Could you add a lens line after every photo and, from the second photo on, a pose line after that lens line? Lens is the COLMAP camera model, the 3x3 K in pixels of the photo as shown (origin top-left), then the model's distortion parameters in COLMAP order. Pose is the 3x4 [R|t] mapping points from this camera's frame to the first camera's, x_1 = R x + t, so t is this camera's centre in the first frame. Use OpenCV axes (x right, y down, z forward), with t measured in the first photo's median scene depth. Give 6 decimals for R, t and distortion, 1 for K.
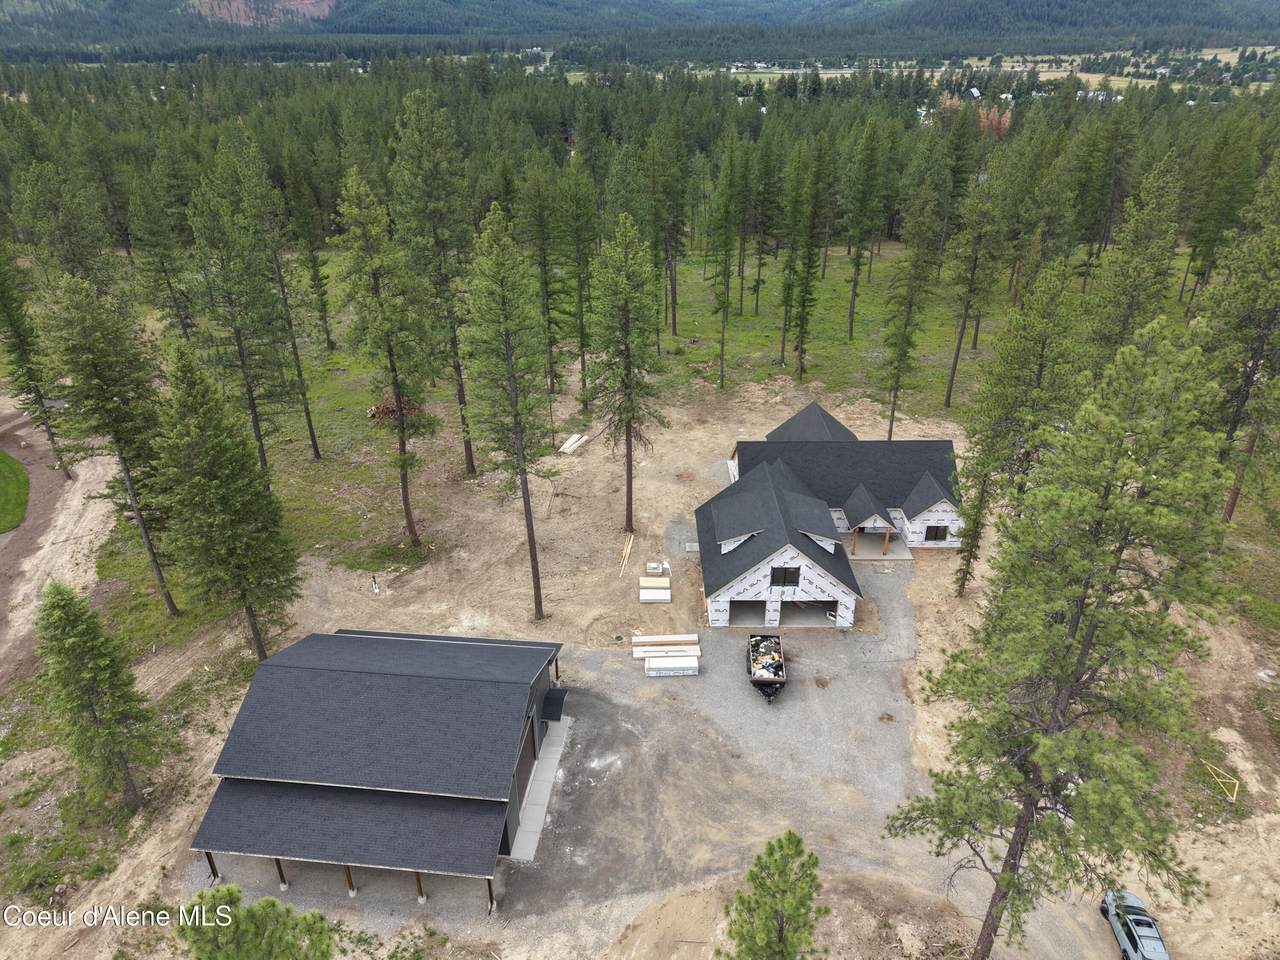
lens RADIAL K [[862.4, 0, 640.0], [0, 862.4, 480.0], [0, 0, 1]] dist [0.008804, -0.001892]
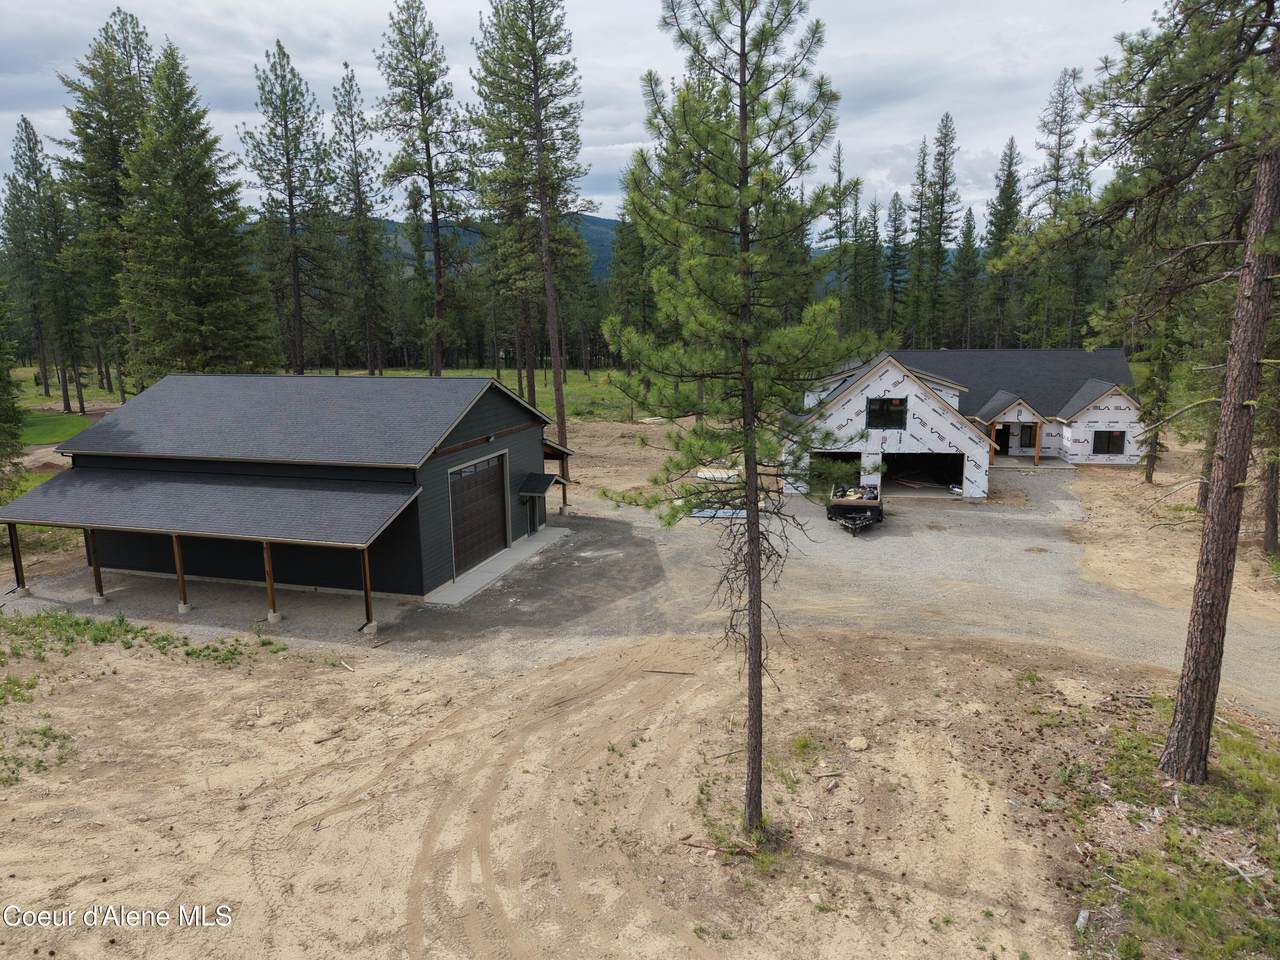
lens RADIAL K [[862.4, 0, 640.0], [0, 862.4, 480.0], [0, 0, 1]] dist [0.008804, -0.001892]
pose [[0.983936, 0.027720, -0.176359, 0.091897], [-0.076052, 0.958833, -0.273597, 0.381468], [0.161514, 0.282614, 0.945538, 0.281607]]
